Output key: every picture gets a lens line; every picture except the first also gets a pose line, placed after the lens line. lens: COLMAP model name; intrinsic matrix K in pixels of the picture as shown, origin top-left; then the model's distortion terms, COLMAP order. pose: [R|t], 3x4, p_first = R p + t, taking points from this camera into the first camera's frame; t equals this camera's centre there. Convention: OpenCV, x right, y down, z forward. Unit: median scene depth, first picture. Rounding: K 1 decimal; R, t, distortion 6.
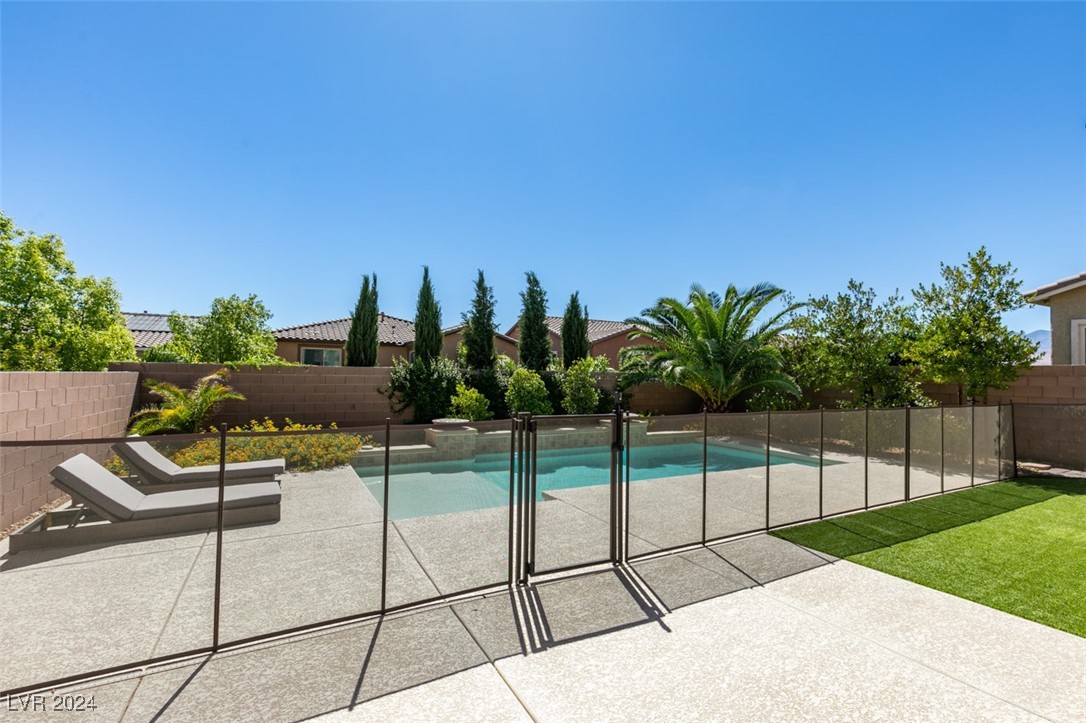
lens RADIAL K [[483.7, 0, 542.4], [0, 483.7, 368.8], [0, 0, 1]] dist [0.002479, 0.000294]
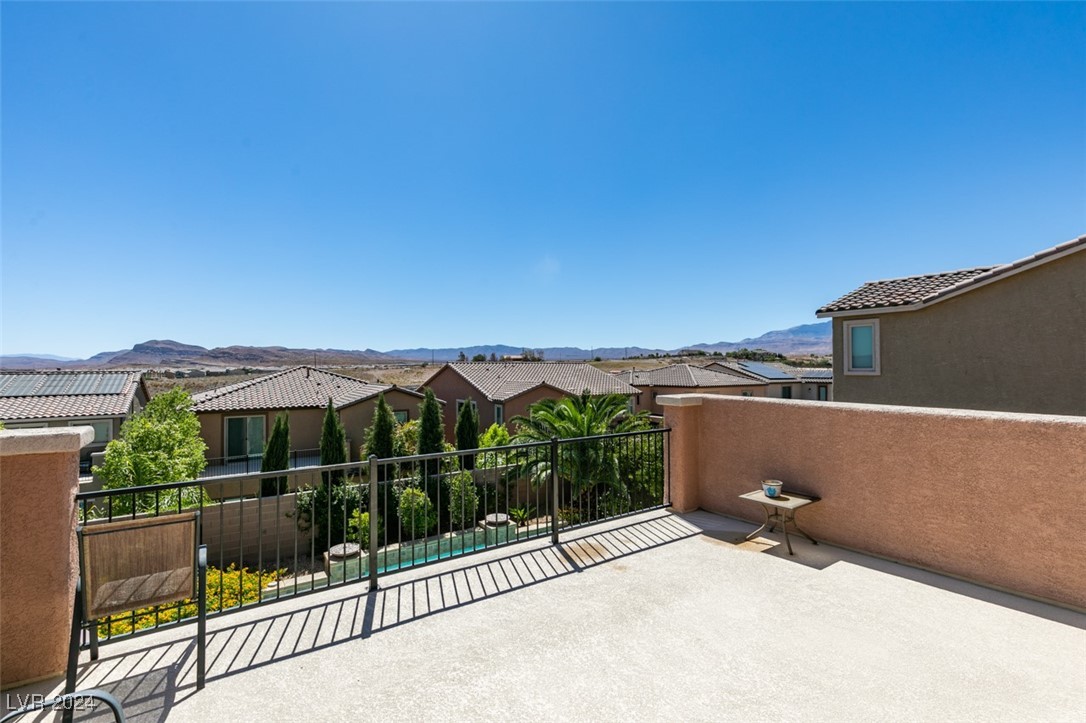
lens RADIAL K [[484.7, 0, 543.0], [0, 484.7, 361.5], [0, 0, 1]] dist [0.001798, 0.000962]
pose [[0.994217, -0.013443, 0.106544, 0.160112], [0.013340, 0.999910, 0.001677, -0.311270], [-0.106557, -0.000246, 0.994307, -0.249312]]
